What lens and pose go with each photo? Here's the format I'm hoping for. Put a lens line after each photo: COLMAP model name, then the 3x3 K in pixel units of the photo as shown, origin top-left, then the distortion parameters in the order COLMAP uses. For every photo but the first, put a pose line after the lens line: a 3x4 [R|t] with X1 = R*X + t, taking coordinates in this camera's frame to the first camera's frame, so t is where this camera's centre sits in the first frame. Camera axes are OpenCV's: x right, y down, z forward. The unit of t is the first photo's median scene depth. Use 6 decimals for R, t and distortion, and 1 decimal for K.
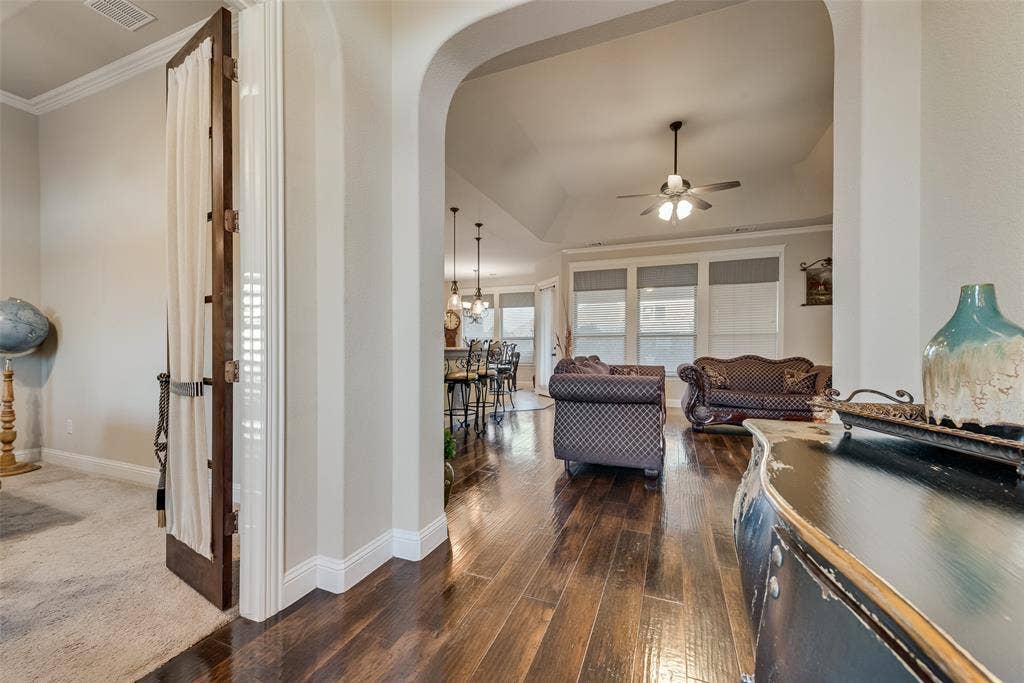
lens RADIAL K [[402.2, 0, 511.4], [0, 402.2, 348.1], [0, 0, 1]] dist [0.007773, -0.000846]
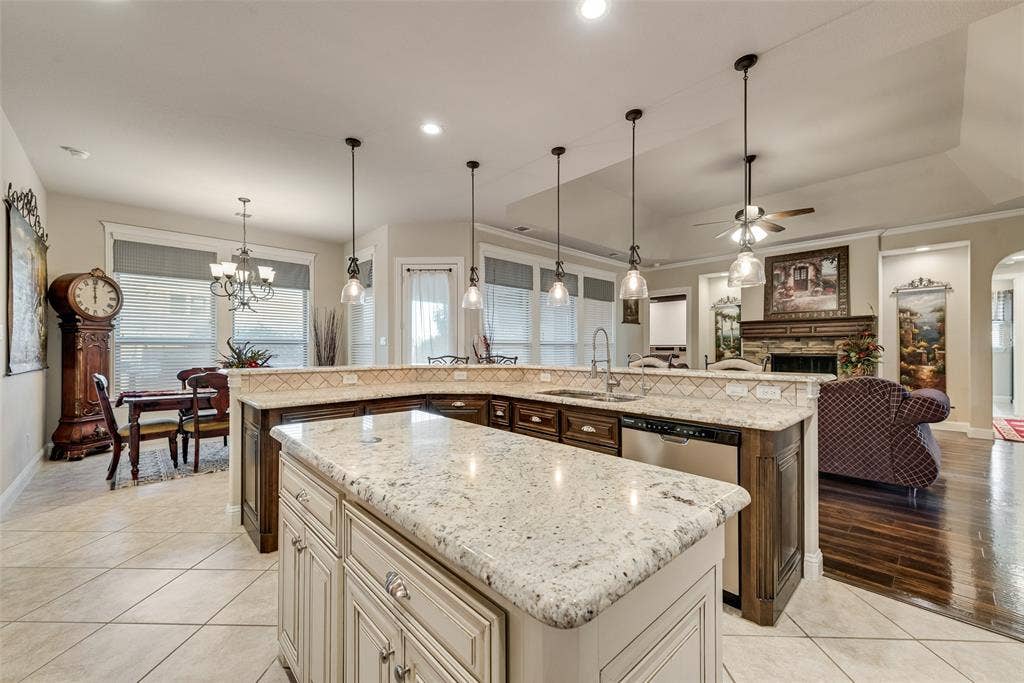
lens RADIAL K [[402.2, 0, 511.4], [0, 402.2, 348.1], [0, 0, 1]] dist [0.007773, -0.000846]
pose [[0.427172, 0.001798, 0.904169, -0.582939], [0.002488, 0.999992, -0.003164, -0.022298], [-0.904167, 0.003601, 0.427164, 0.772137]]
